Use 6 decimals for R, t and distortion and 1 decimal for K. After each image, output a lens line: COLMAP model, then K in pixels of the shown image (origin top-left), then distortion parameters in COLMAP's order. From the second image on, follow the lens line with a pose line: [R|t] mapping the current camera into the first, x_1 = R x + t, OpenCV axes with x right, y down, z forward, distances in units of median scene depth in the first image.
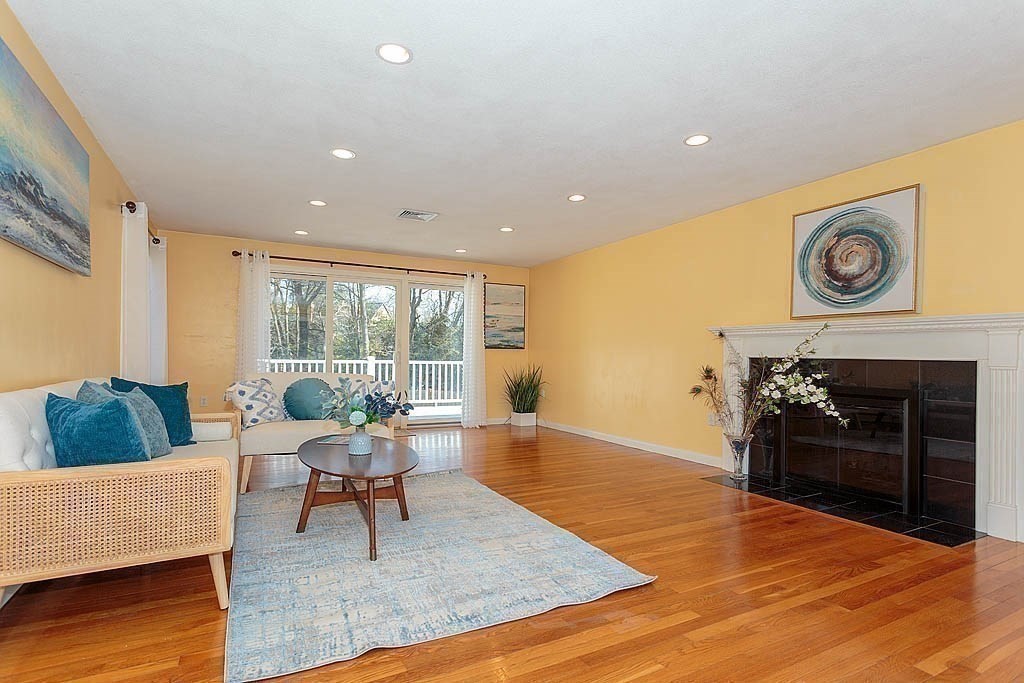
lens RADIAL K [[504.2, 0, 515.5], [0, 504.2, 351.2], [0, 0, 1]] dist [0.000277, 0.000478]
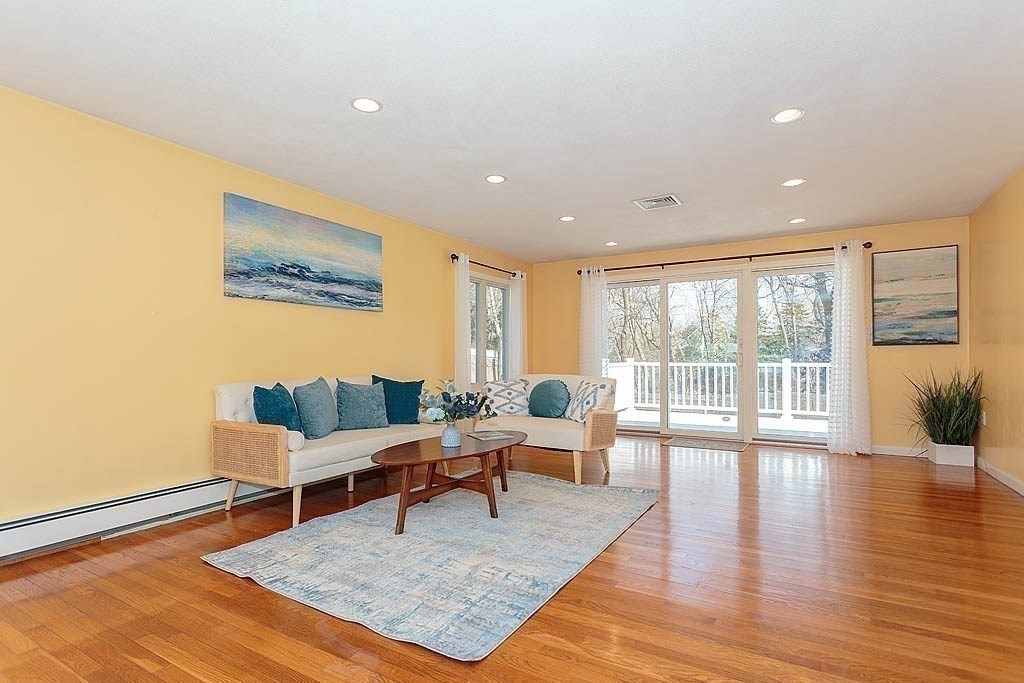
lens RADIAL K [[504.2, 0, 515.5], [0, 504.2, 351.2], [0, 0, 1]] dist [0.000277, 0.000478]
pose [[0.524940, -0.025770, -0.850749, 0.359452], [0.020146, 0.999638, -0.017849, 0.006454], [0.850901, -0.007770, 0.525269, 0.256665]]
